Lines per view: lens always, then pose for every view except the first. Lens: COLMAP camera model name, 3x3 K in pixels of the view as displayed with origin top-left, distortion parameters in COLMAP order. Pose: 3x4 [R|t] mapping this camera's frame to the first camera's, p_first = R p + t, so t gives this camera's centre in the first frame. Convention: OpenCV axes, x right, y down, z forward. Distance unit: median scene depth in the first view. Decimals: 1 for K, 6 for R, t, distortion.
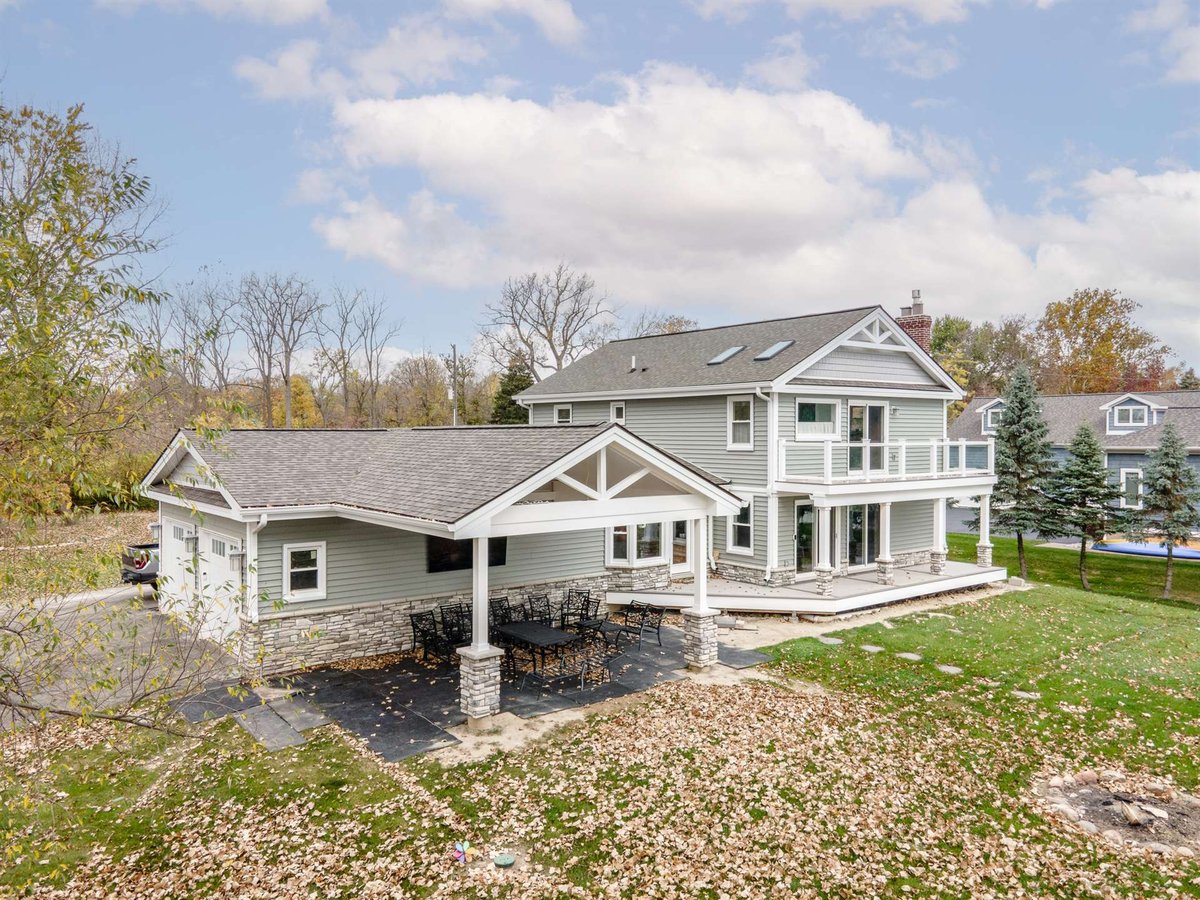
lens RADIAL K [[840.1, 0, 564.8], [0, 840.1, 454.2], [0, 0, 1]] dist [0.012274, 0.020514]
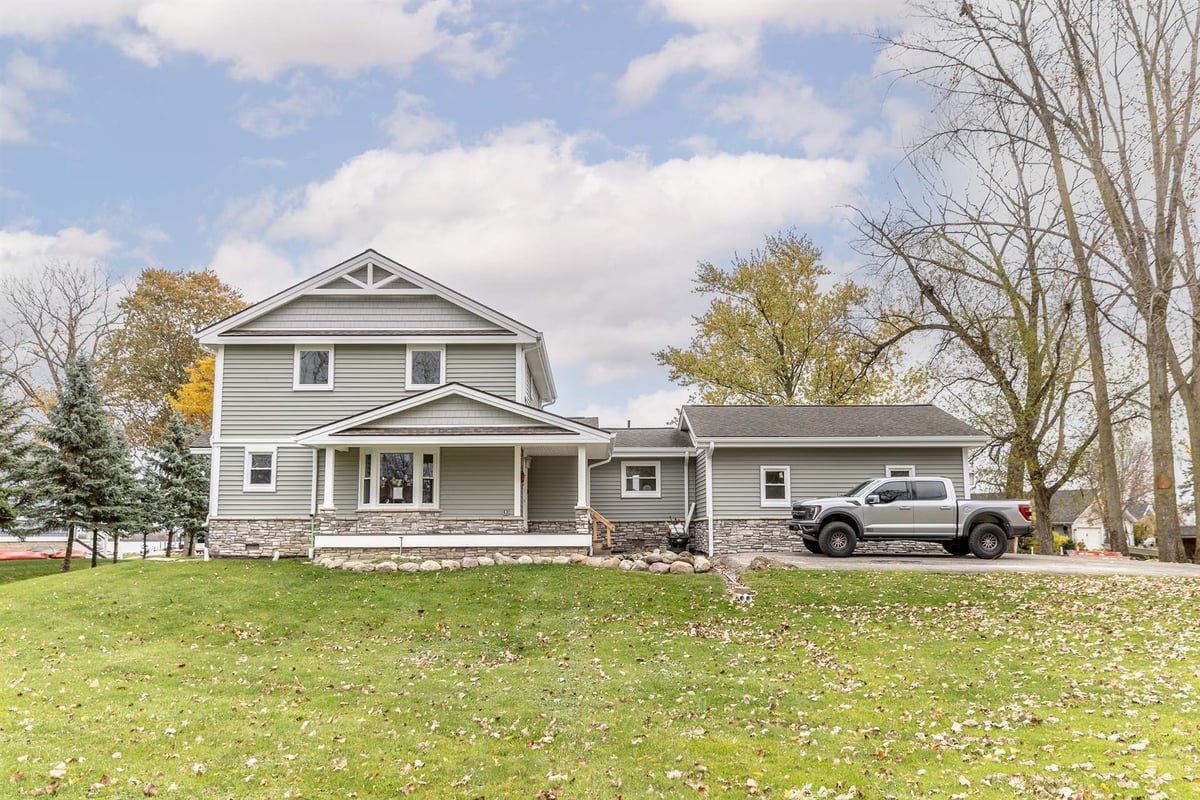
lens RADIAL K [[1004.8, 0, 614.6], [0, 1004.8, 405.6], [0, 0, 1]] dist [0.000580, 0.019166]
pose [[0.823834, -0.075540, -0.561775, 1.355340], [-0.009763, 0.989042, -0.147310, 0.179652], [0.566747, 0.126844, 0.814069, 0.279644]]
